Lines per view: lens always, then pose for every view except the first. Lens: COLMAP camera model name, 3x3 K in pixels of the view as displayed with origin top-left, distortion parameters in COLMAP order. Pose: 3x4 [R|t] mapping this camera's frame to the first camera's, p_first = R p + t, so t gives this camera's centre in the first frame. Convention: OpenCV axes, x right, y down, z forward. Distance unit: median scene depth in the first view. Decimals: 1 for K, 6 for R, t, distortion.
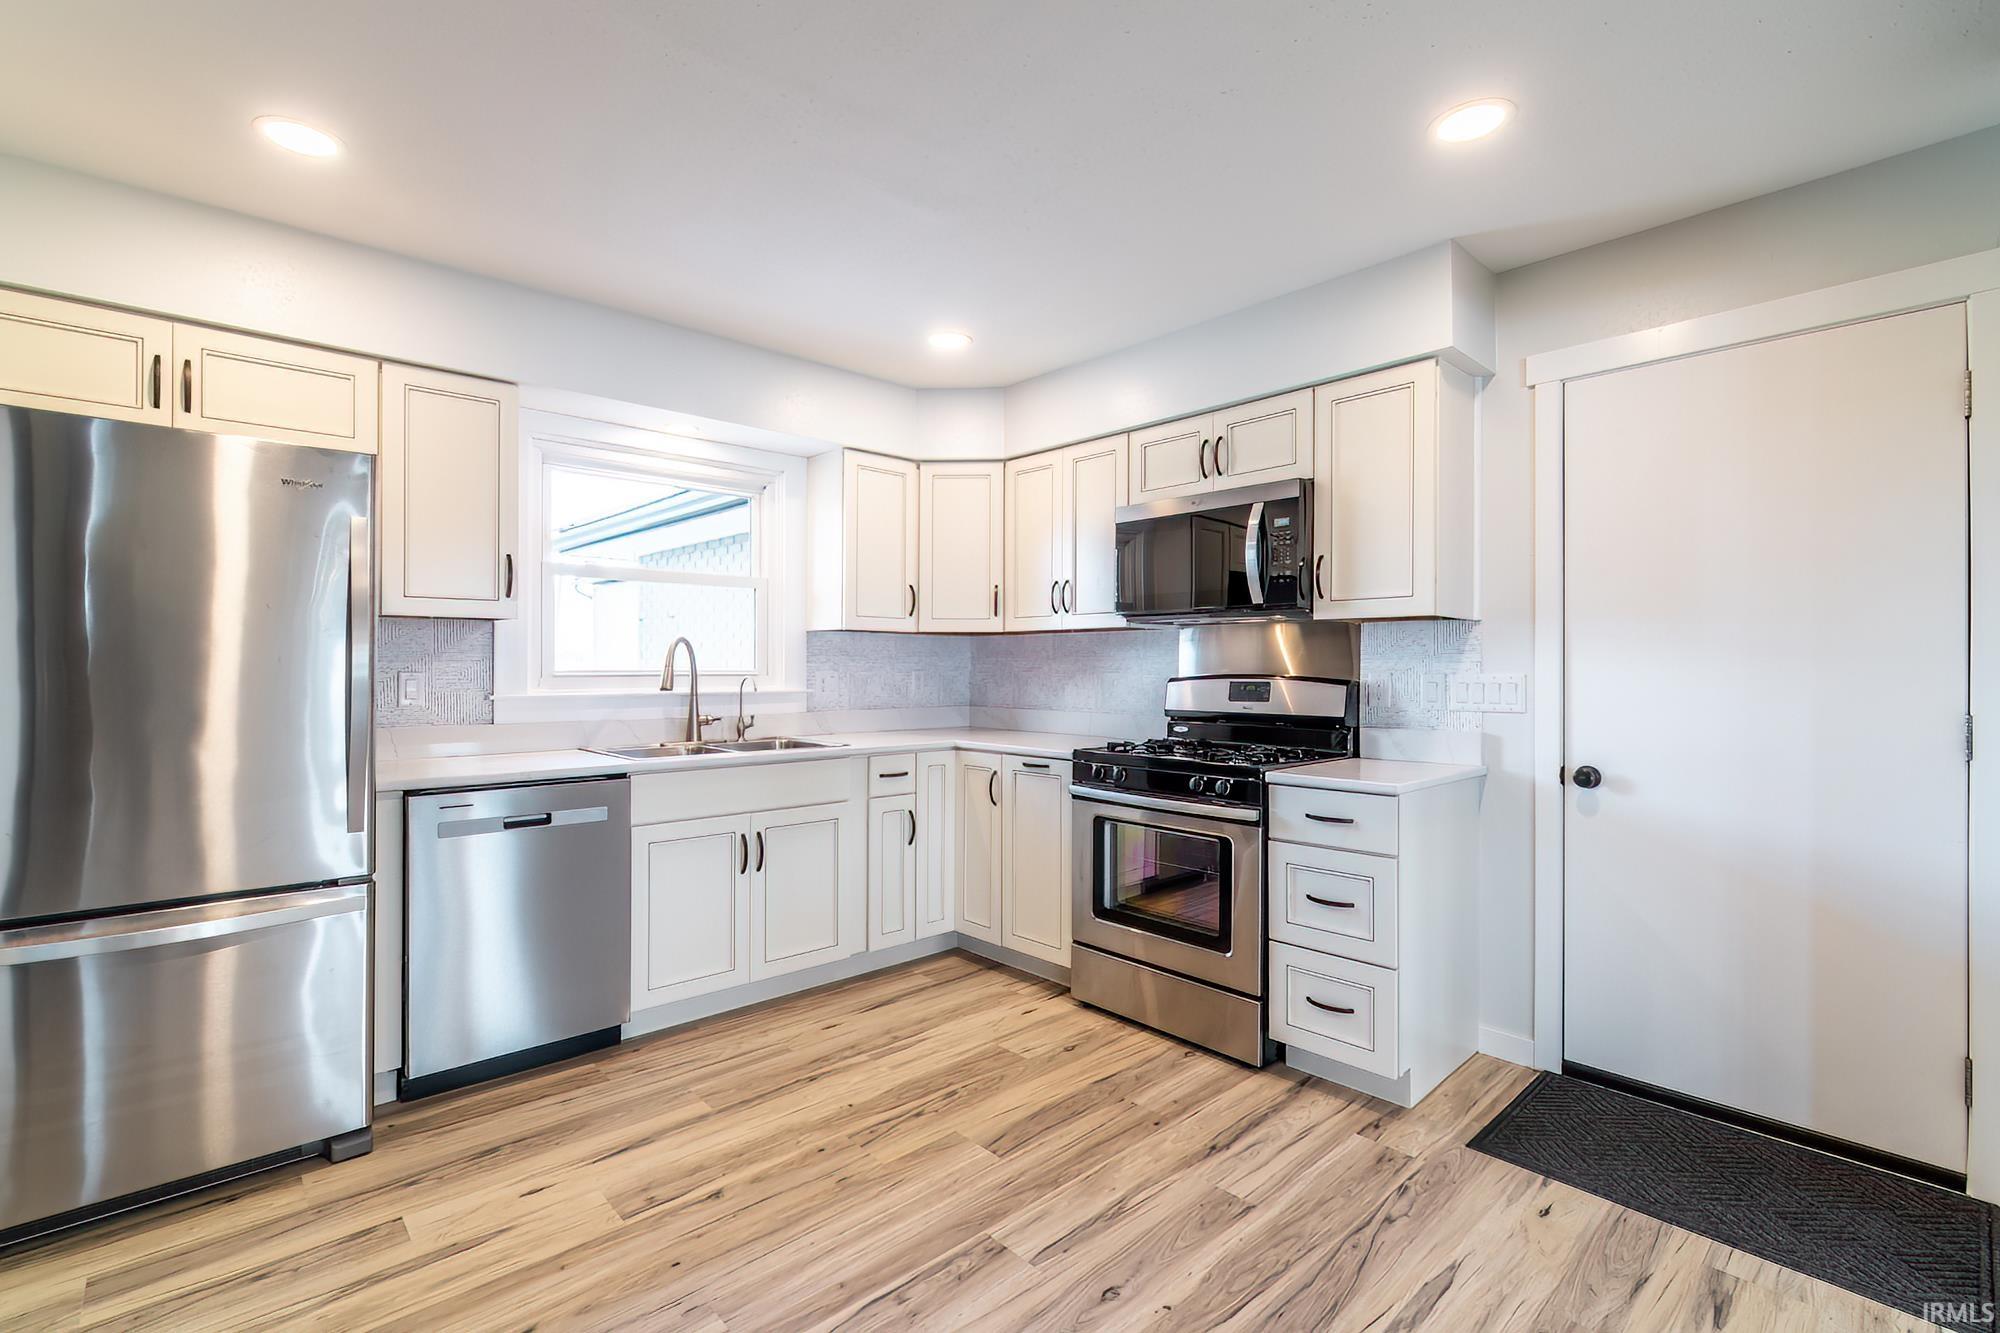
lens RADIAL K [[901.7, 0, 975.9], [0, 901.7, 660.8], [0, 0, 1]] dist [-0.000535, 0.000055]
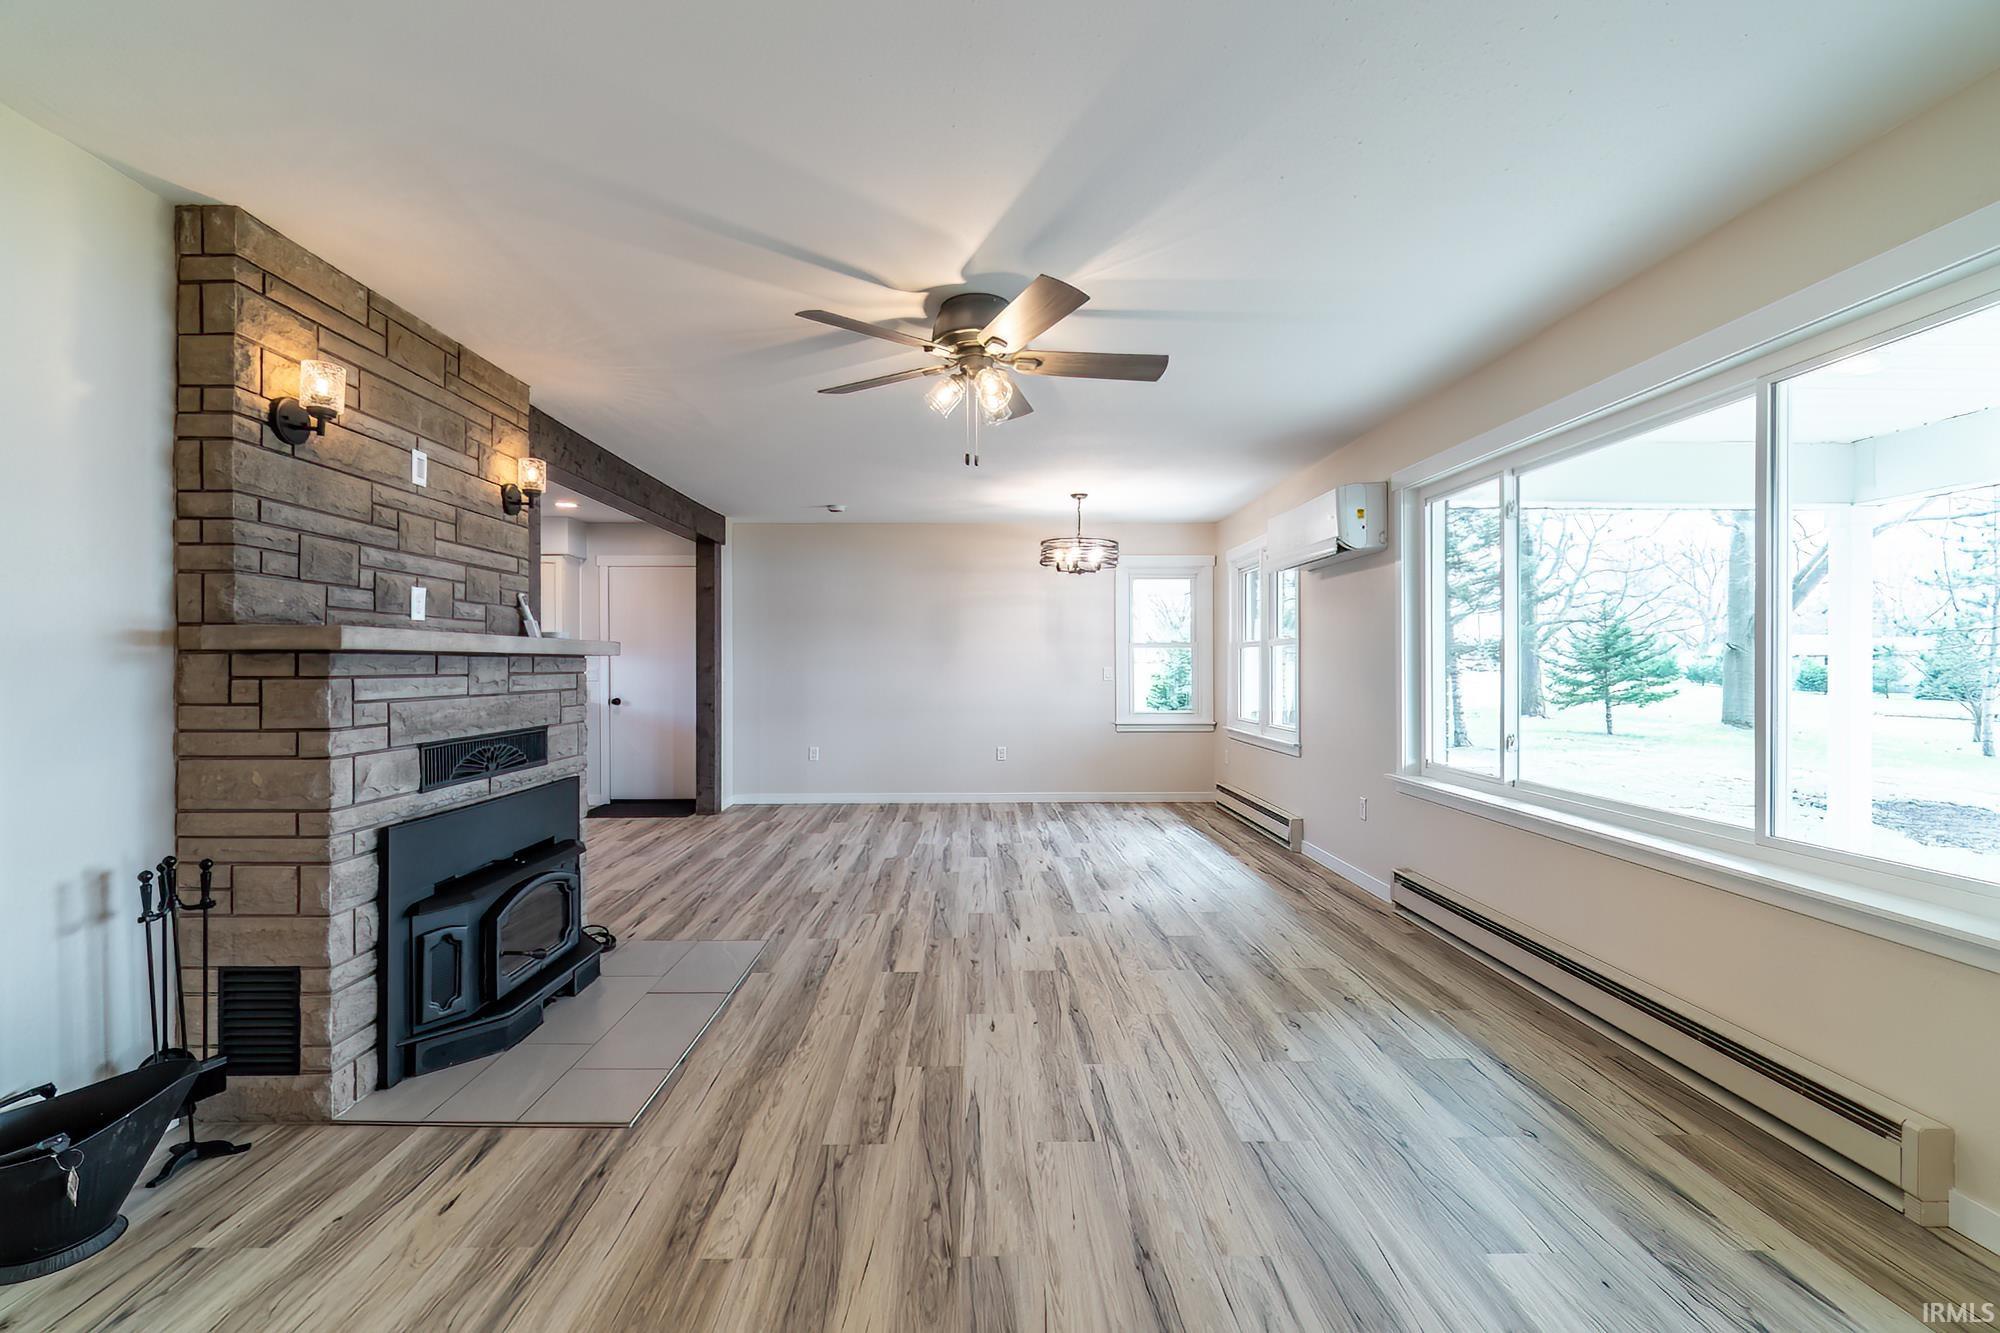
lens RADIAL K [[892.2, 0, 1016.4], [0, 892.2, 670.2], [0, 0, 1]] dist [-0.002872, -0.000077]
pose [[0.632699, -0.008375, 0.774352, -0.681044], [-0.001256, 0.999929, 0.011841, -0.009928], [-0.774397, -0.008464, 0.632644, -1.675518]]
